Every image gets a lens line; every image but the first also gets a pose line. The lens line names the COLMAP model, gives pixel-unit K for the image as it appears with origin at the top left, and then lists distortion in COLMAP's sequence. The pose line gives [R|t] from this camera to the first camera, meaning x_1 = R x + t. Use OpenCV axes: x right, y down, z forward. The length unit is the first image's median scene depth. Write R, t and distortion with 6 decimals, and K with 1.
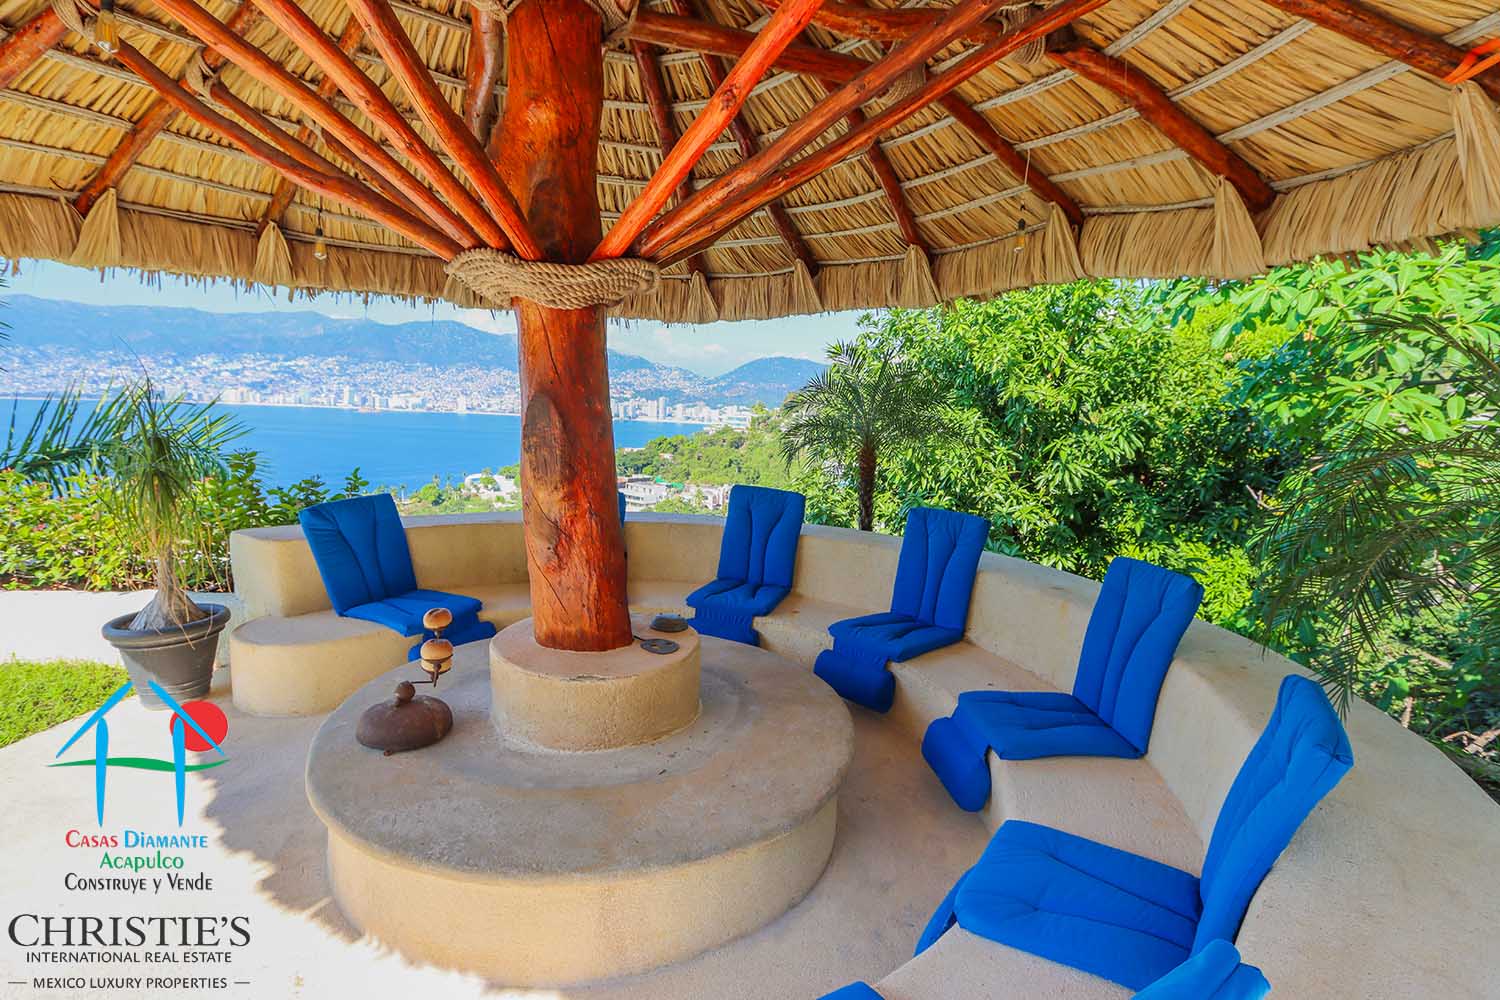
lens RADIAL K [[742.6, 0, 741.7], [0, 742.6, 489.0], [0, 0, 1]] dist [-0.019931, 0.001050]
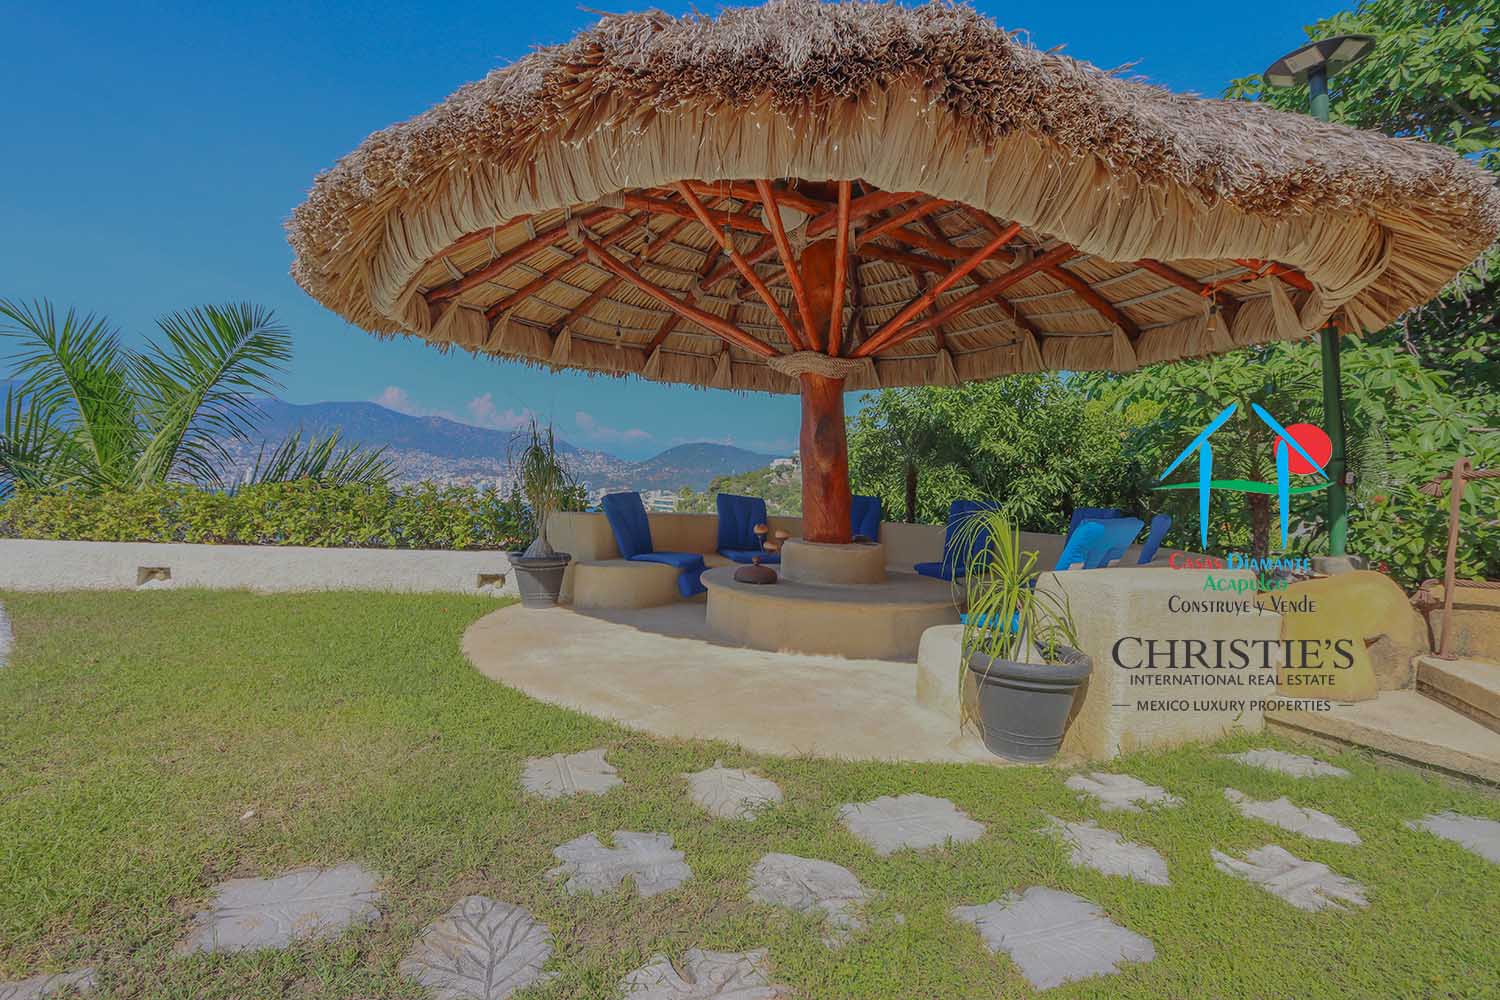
lens RADIAL K [[742.6, 0, 740.4], [0, 742.6, 482.7], [0, 0, 1]] dist [-0.019931, 0.001050]
pose [[0.994961, 0.004845, 0.100150, -0.392680], [0.007384, 0.992579, -0.121375, 0.172495], [-0.099995, 0.121503, 0.987541, -0.581334]]
